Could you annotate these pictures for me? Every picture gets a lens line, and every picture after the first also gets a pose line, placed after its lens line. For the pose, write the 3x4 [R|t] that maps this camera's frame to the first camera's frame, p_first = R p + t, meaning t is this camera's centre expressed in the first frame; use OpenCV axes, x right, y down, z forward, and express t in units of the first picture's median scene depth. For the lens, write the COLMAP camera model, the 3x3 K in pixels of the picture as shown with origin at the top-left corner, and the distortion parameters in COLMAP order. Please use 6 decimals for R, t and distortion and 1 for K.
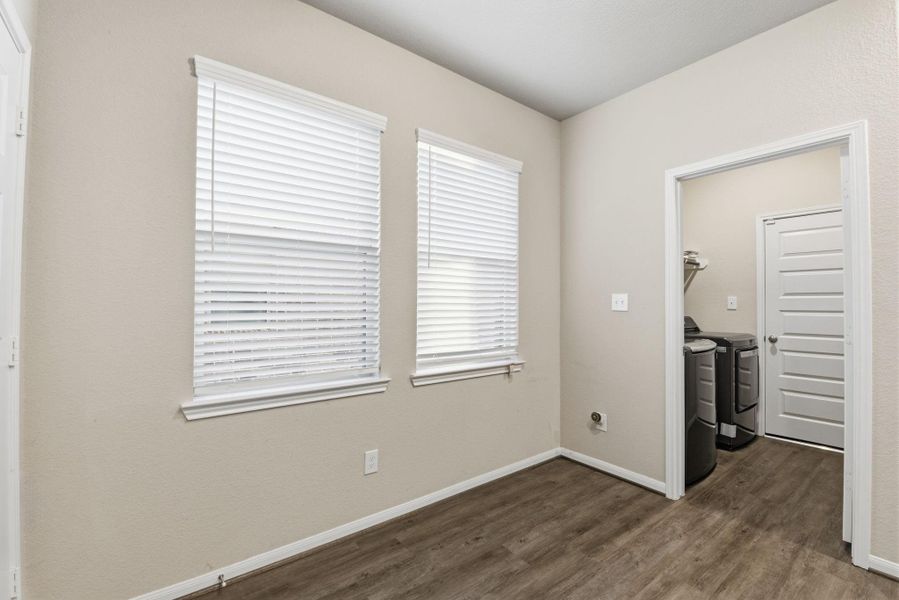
lens RADIAL K [[392.3, 0, 480.3], [0, 392.3, 297.5], [0, 0, 1]] dist [-0.000140, -0.013349]
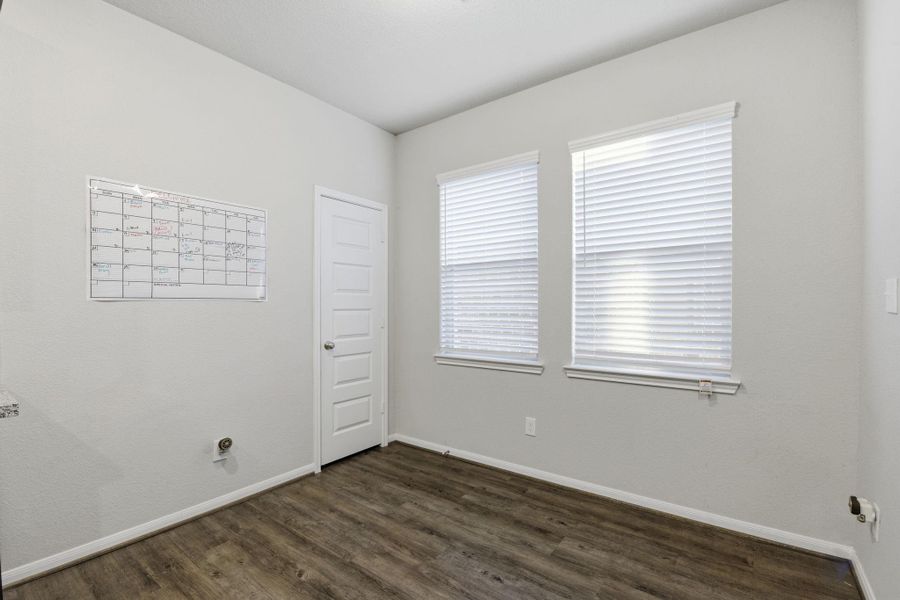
lens RADIAL K [[406.9, 0, 445.3], [0, 406.9, 308.2], [0, 0, 1]] dist [0.001113, -0.010630]
pose [[0.231174, 0.001485, -0.972911, 0.918252], [0.020872, 0.999761, 0.006486, 0.016958], [0.972689, -0.021806, 0.231087, 0.414769]]
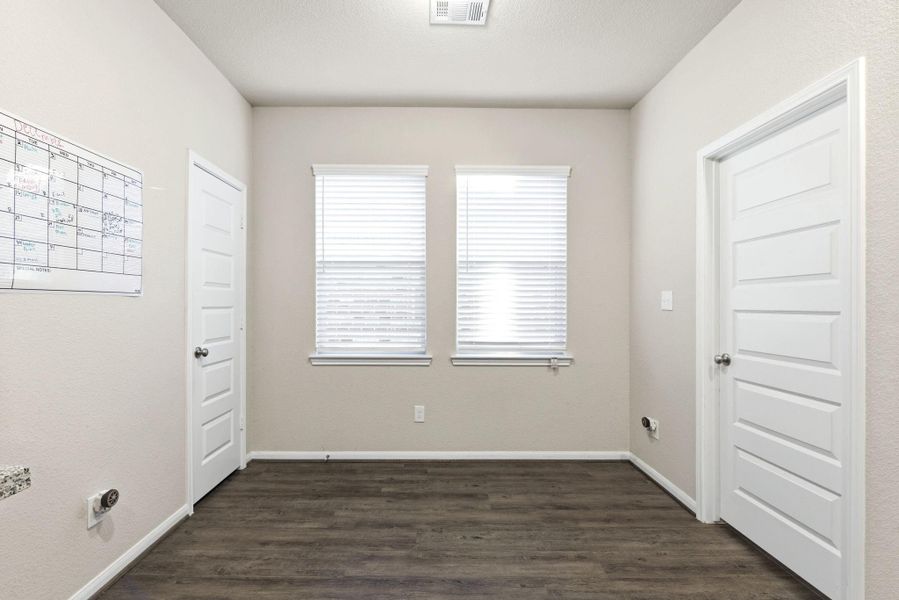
lens RADIAL K [[420.8, 0, 439.3], [0, 420.8, 300.5], [0, 0, 1]] dist [-0.011261, -0.000852]
pose [[0.777626, -0.004186, -0.628713, 0.703566], [0.009312, 0.999945, 0.004859, 0.004522], [0.628658, -0.009633, 0.777622, -0.121450]]
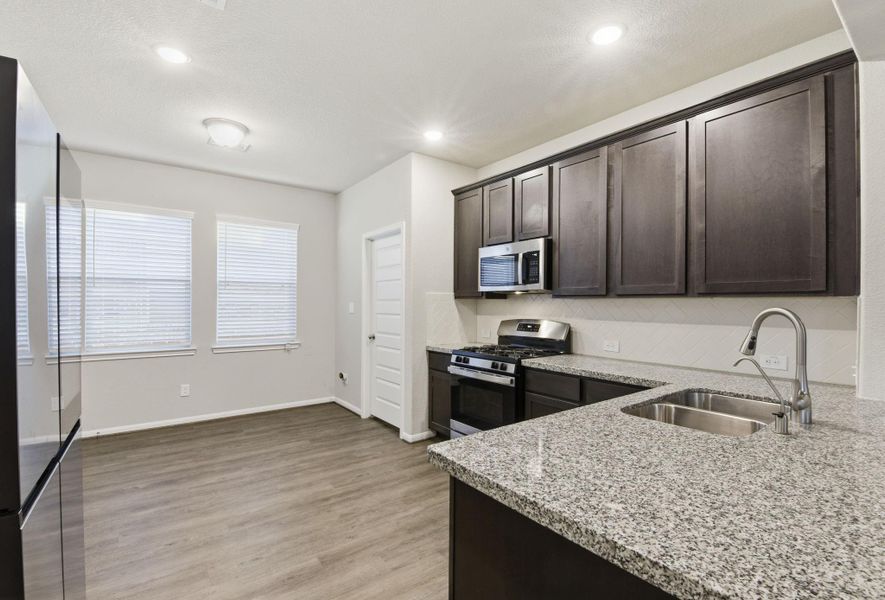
lens RADIAL K [[397.0, 0, 458.2], [0, 397.0, 297.1], [0, 0, 1]] dist [0.021781, -0.026308]
pose [[0.999570, -0.001101, -0.029308, 1.101453], [0.001106, 0.999999, 0.000156, -0.042915], [0.029308, -0.000188, 0.999570, -0.911034]]
